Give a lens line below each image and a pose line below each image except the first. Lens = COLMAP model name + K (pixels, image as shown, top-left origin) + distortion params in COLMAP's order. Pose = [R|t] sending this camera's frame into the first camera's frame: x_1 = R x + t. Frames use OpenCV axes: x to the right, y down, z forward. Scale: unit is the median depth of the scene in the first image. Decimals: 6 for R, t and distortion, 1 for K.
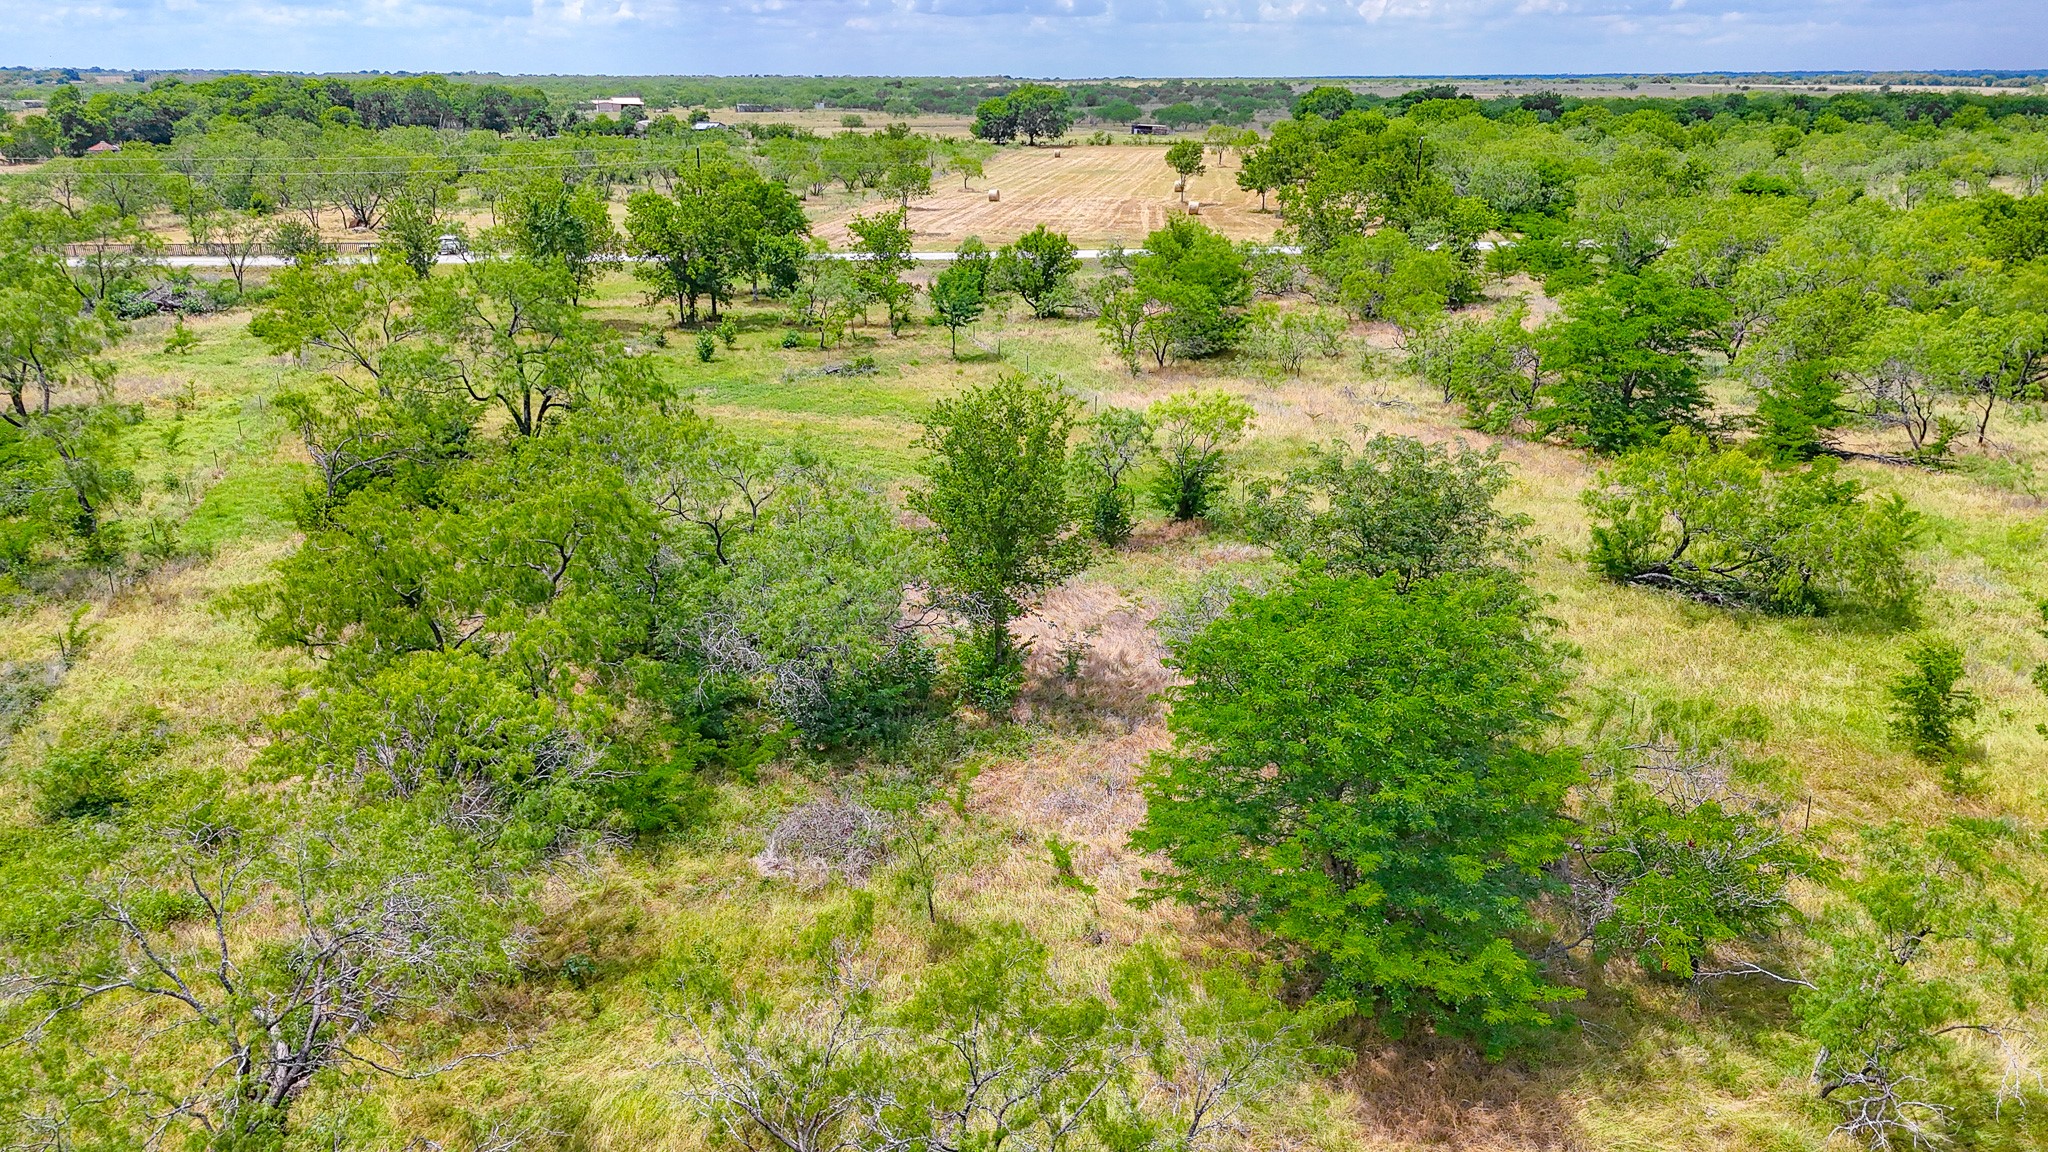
lens RADIAL K [[1505.7, 0, 1023.1], [0, 1505.7, 574.7], [0, 0, 1]] dist [0.067848, -0.060021]
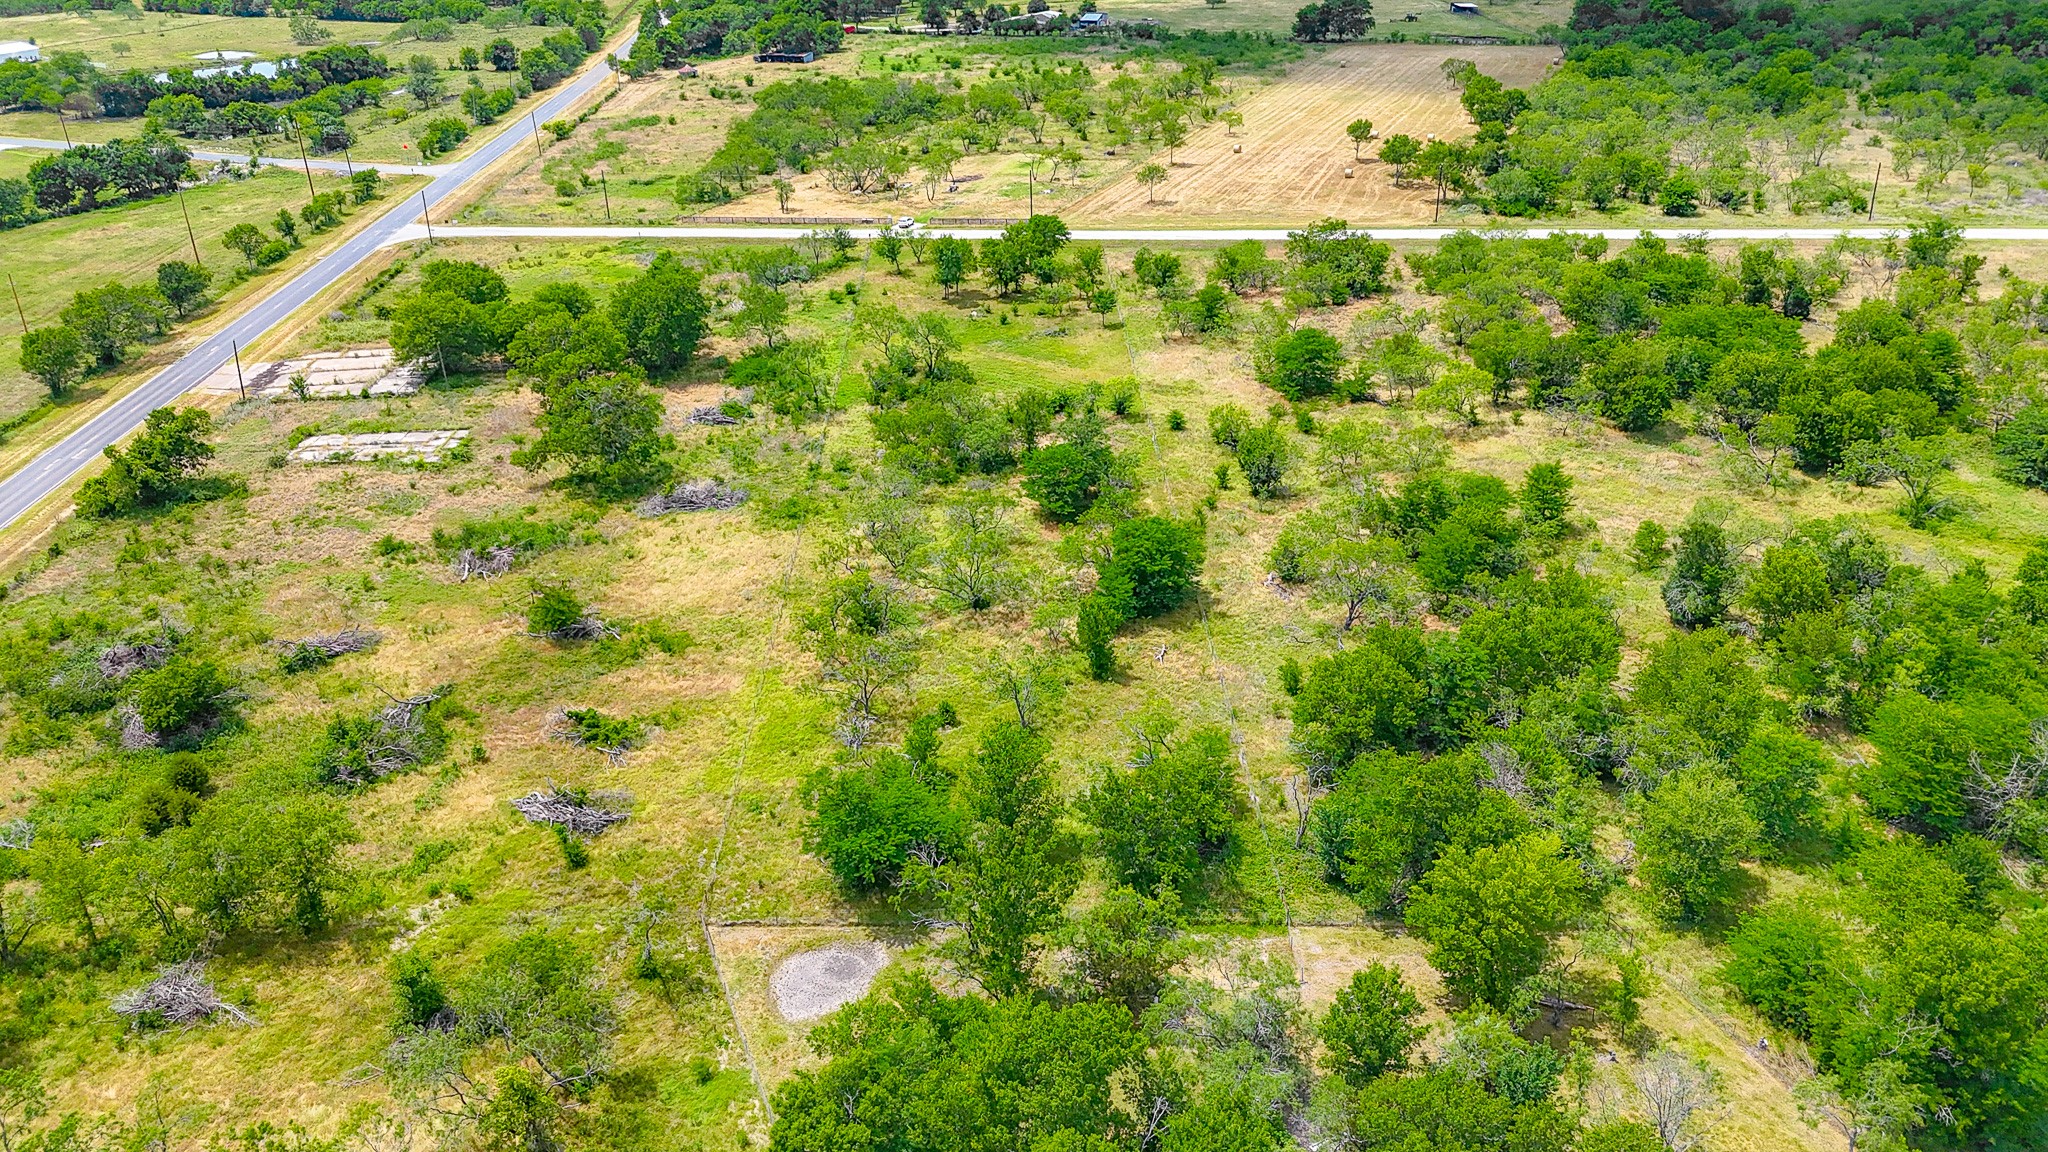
lens RADIAL K [[1576.5, 0, 1025.8], [0, 1576.5, 581.8], [0, 0, 1]] dist [0.070635, -0.074704]
pose [[0.962682, 0.089105, -0.255546, 1.022510], [-0.051129, 0.987121, 0.151583, -0.232606], [0.265761, -0.132861, 0.954840, -2.952306]]
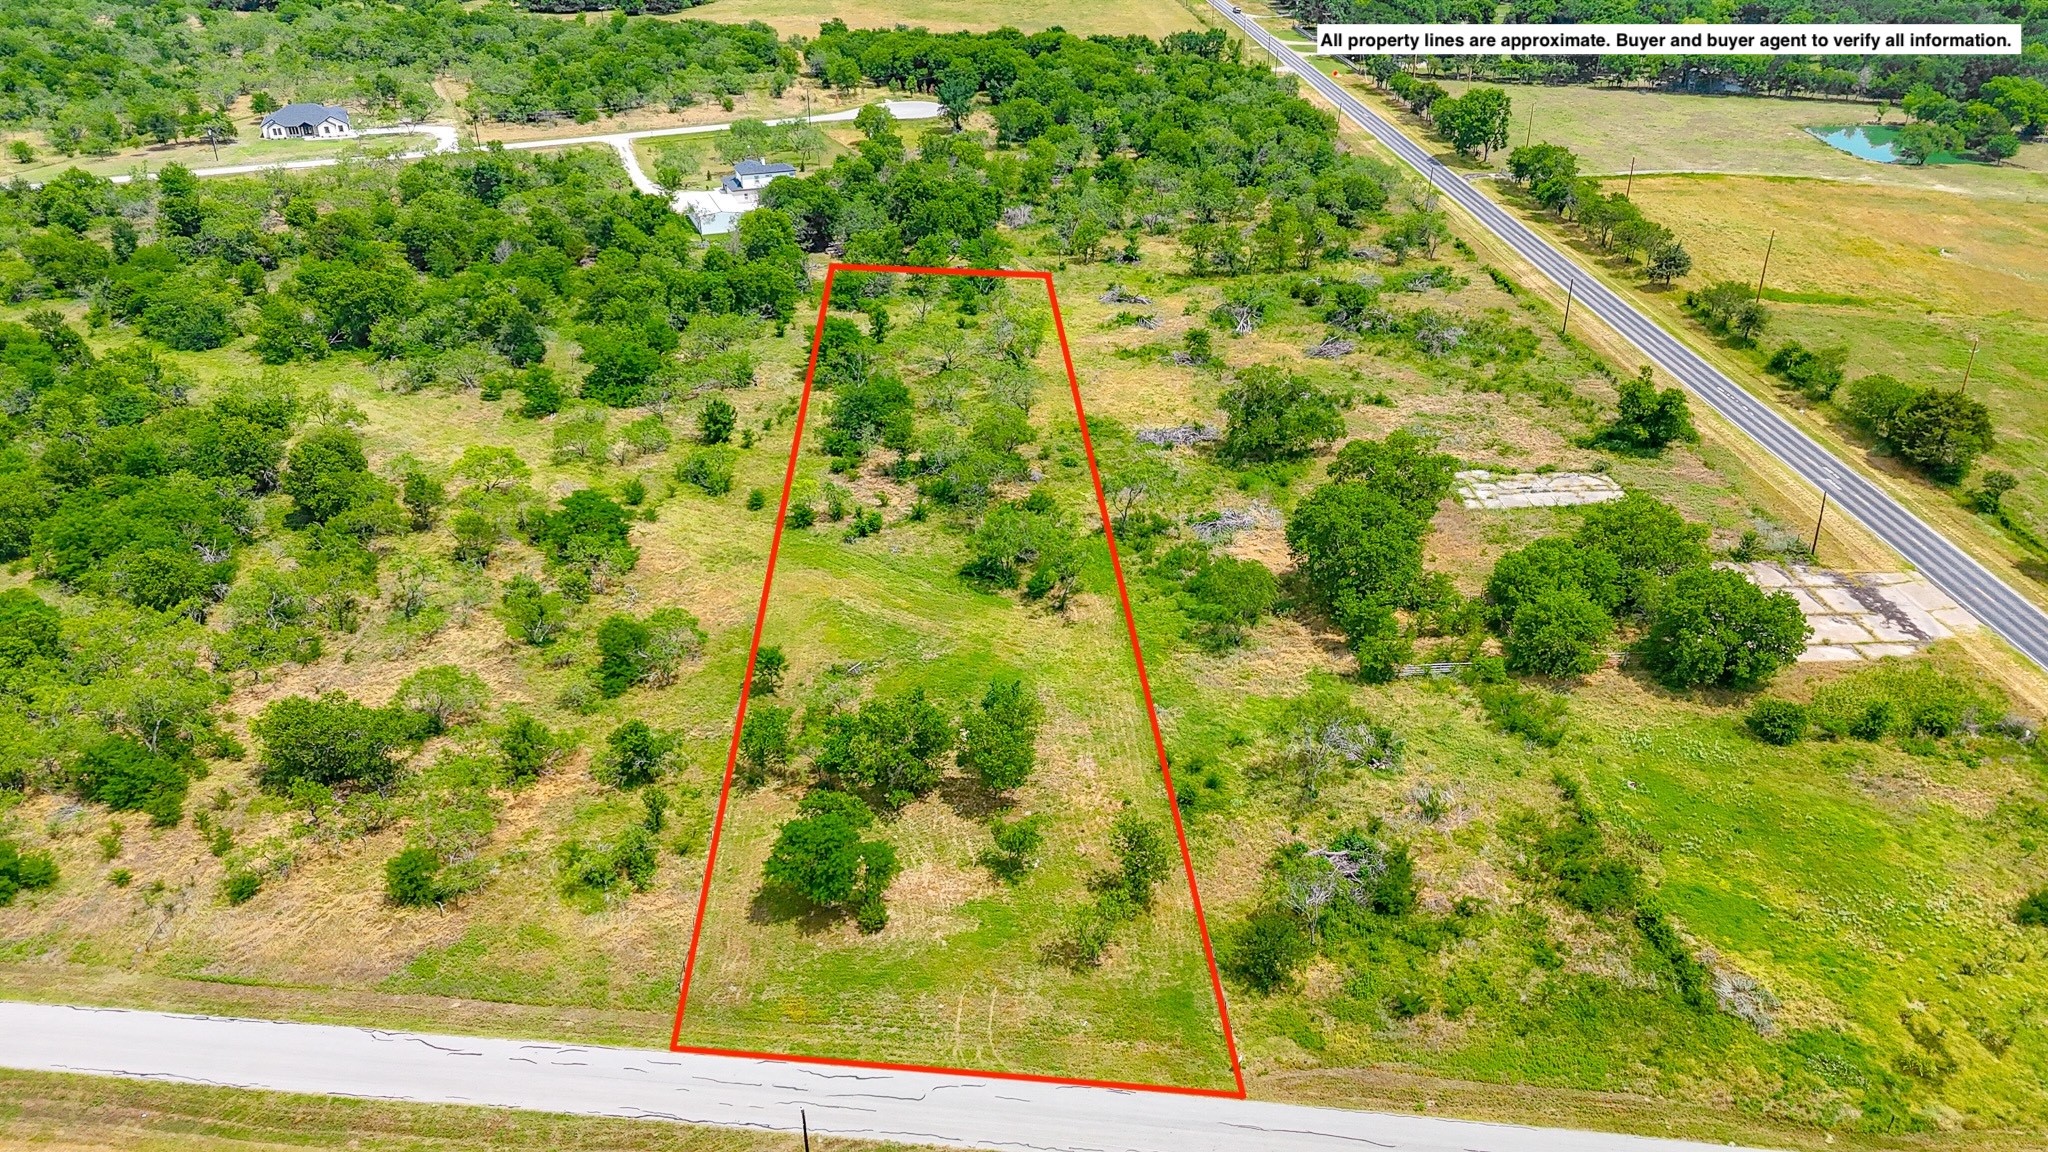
lens RADIAL K [[1505.7, 0, 1023.1], [0, 1505.7, 574.7], [0, 0, 1]] dist [0.067848, -0.060021]
pose [[-0.970040, -0.106742, 0.218241, -1.301676], [0.084997, 0.692430, 0.716461, -2.752598], [-0.227593, 0.713545, -0.662612, 3.844238]]
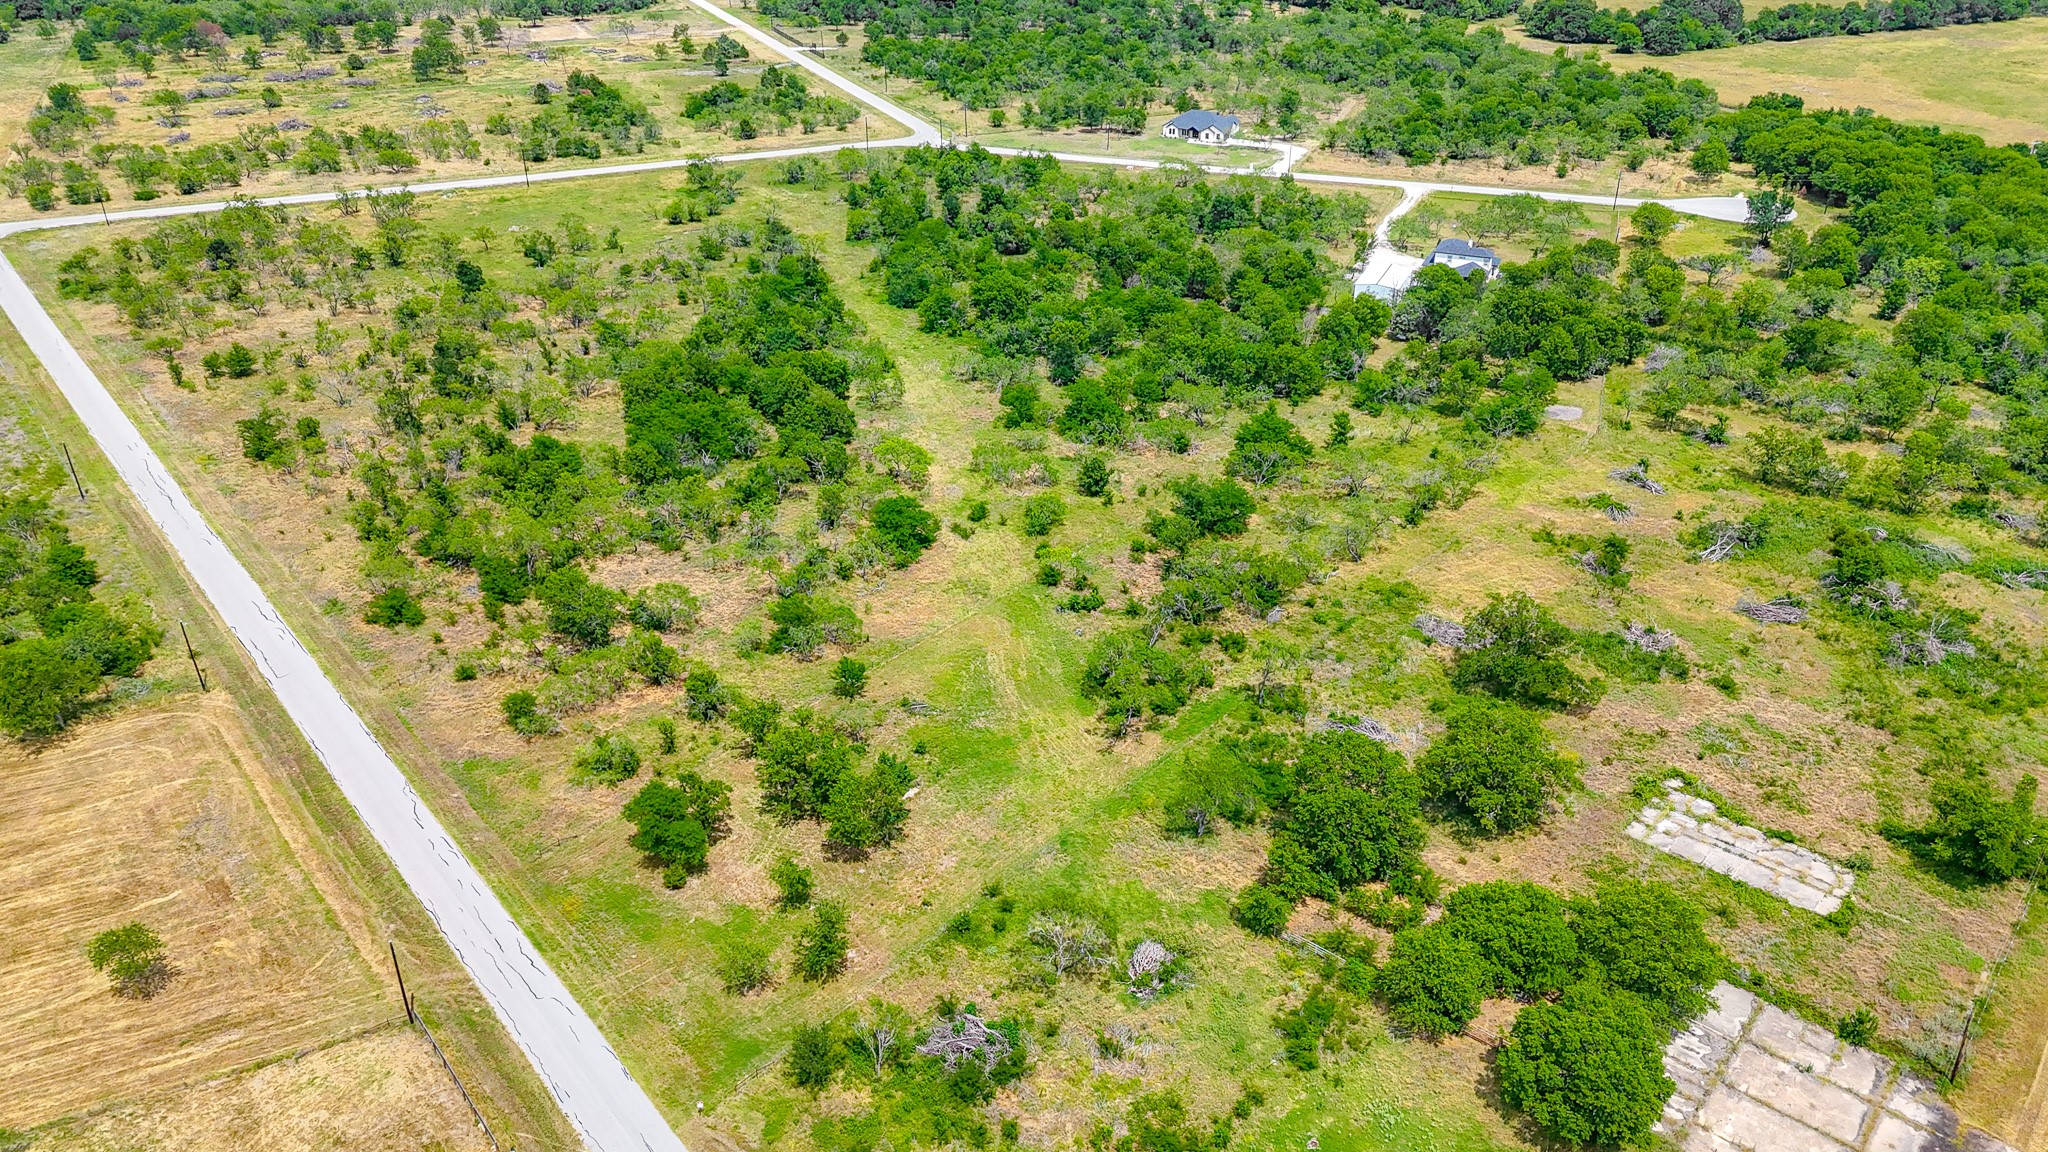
lens RADIAL K [[1505.7, 0, 1023.1], [0, 1505.7, 574.7], [0, 0, 1]] dist [0.067848, -0.060021]
pose [[-0.530129, -0.409167, 0.742661, -3.167375], [0.270944, 0.748202, 0.605626, -2.832390], [-0.803463, 0.522280, -0.285783, 2.597284]]
